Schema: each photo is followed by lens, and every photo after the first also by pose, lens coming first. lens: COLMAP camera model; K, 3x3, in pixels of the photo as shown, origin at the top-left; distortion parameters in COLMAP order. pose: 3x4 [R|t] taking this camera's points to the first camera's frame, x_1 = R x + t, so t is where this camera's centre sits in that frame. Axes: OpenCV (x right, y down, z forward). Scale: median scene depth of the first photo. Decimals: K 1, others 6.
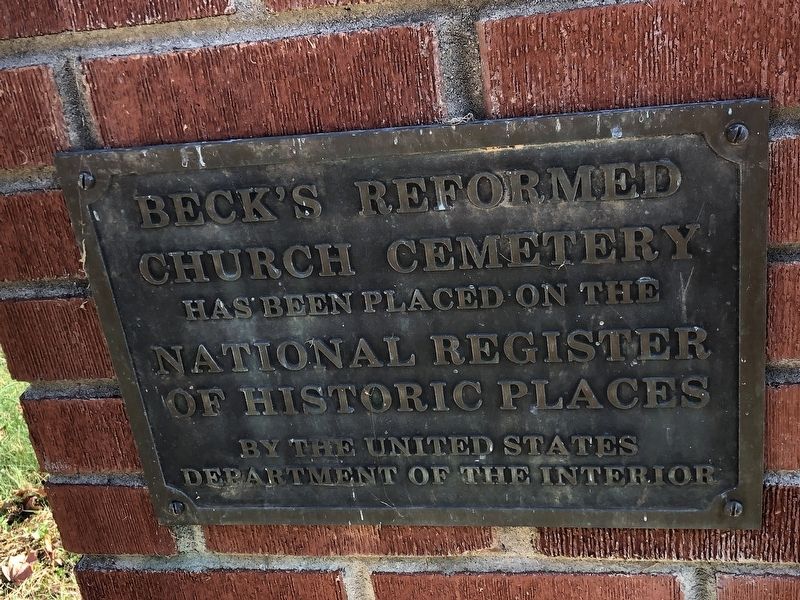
lens RADIAL K [[1017.9, 0, 400.5], [0, 1017.9, 299.8], [0, 0, 1]] dist [0.001995, 0.000000]
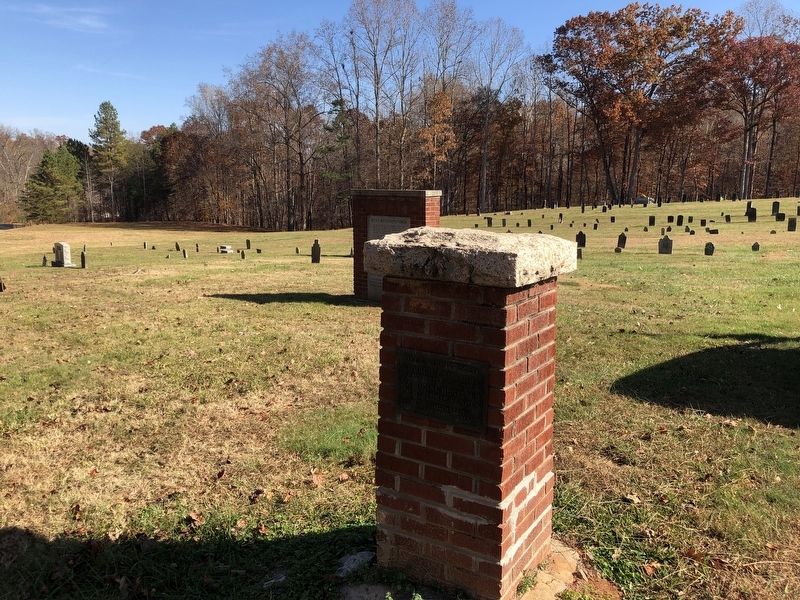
lens RADIAL K [[659.3, 0, 400.3], [0, 659.3, 296.3], [0, 0, 1]] dist [-0.000436, 0.026971]
pose [[0.919109, 0.211029, -0.332723, 0.968370], [-0.288047, 0.936069, -0.201997, 0.379930], [0.268824, 0.281497, 0.921137, -2.818496]]
